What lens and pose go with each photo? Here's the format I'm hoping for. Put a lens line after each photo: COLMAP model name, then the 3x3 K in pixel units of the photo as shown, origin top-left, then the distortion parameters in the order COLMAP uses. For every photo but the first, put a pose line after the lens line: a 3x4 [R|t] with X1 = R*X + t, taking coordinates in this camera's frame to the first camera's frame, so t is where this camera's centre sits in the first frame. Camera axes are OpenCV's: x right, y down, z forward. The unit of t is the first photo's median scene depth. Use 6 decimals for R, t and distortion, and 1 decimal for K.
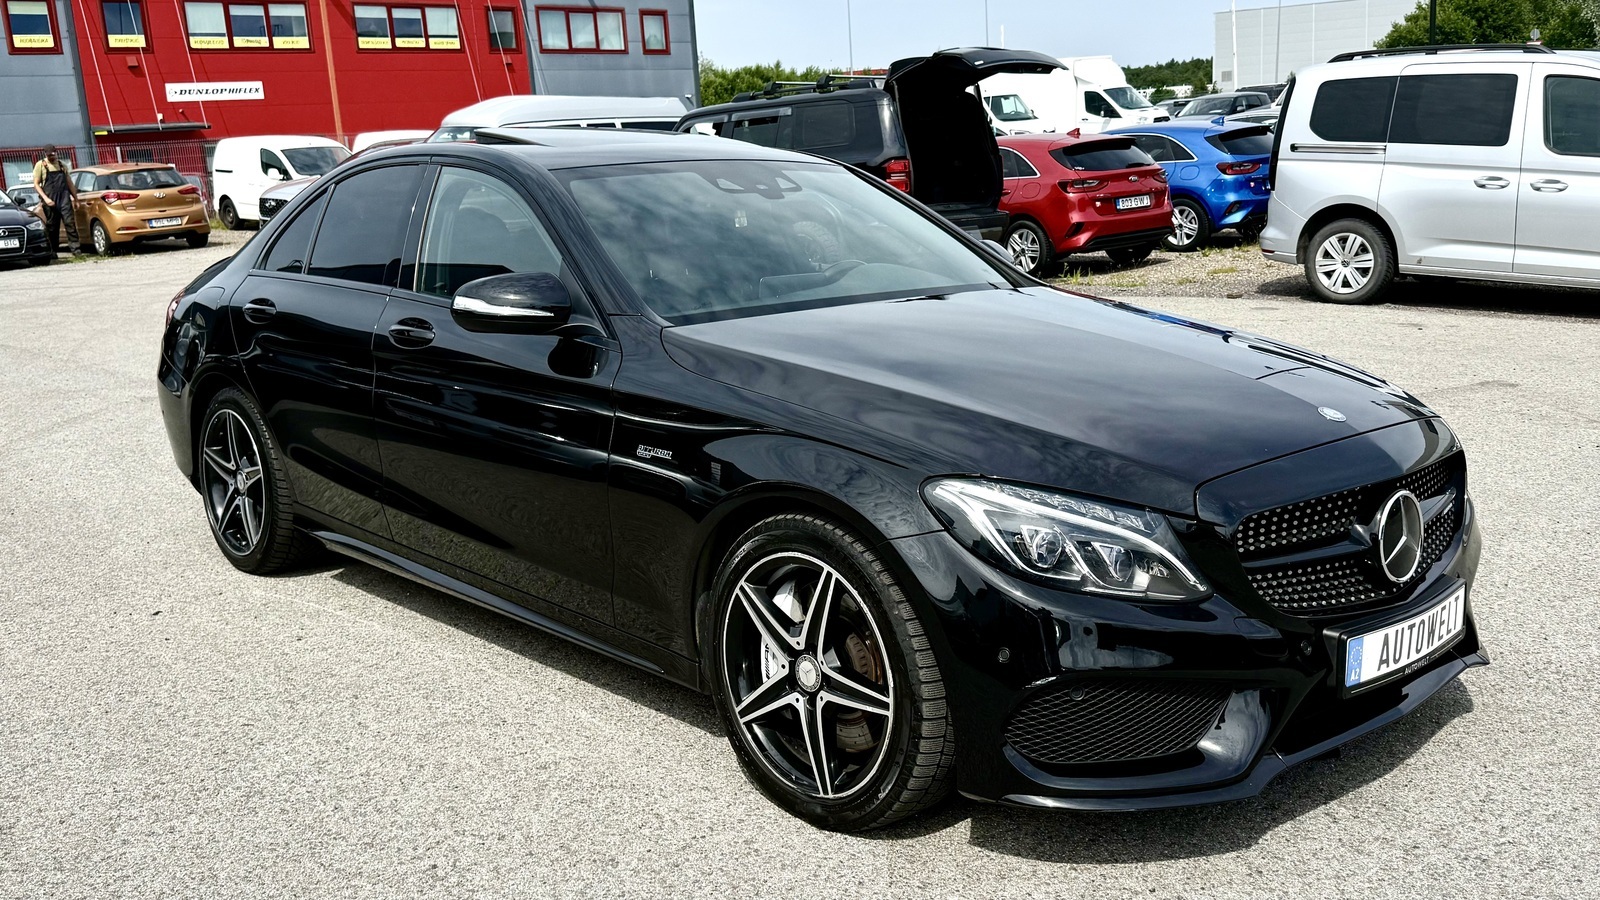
lens RADIAL K [[1454.4, 0, 799.8], [0, 1454.4, 448.9], [0, 0, 1]] dist [0.048919, 0.000000]
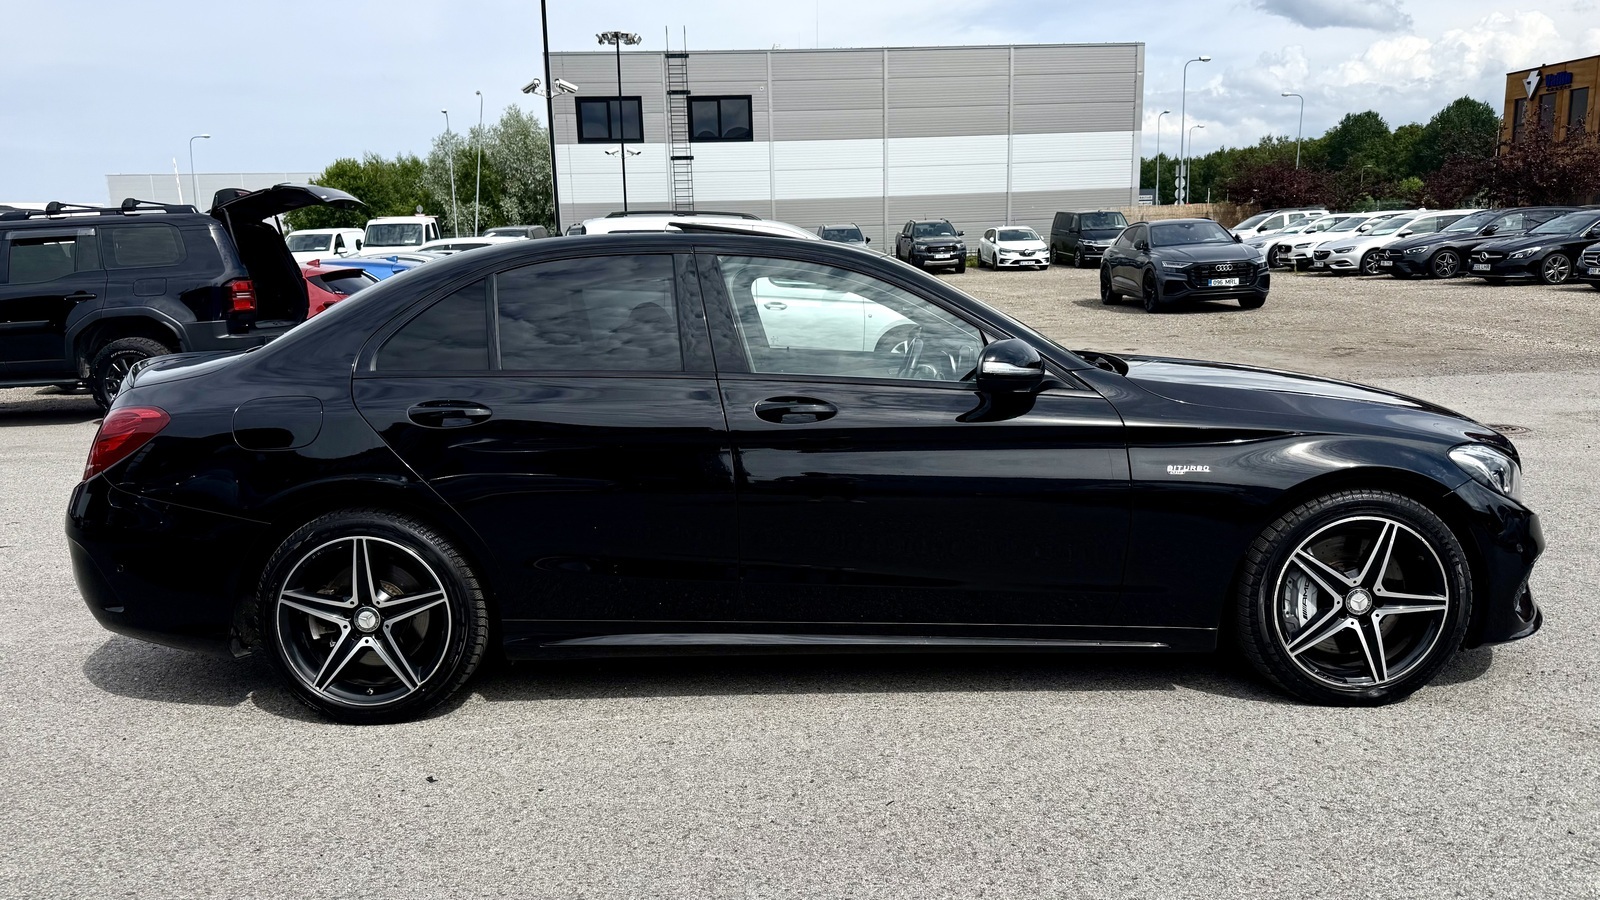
lens RADIAL K [[1130.5, 0, 800.5], [0, 1130.5, 451.3], [0, 0, 1]] dist [-0.002577, -0.004456]
pose [[0.688771, -0.095817, 0.718619, -1.114095], [0.138746, 0.990328, -0.000939, -0.063846], [-0.711578, 0.100353, 0.695403, 0.588943]]
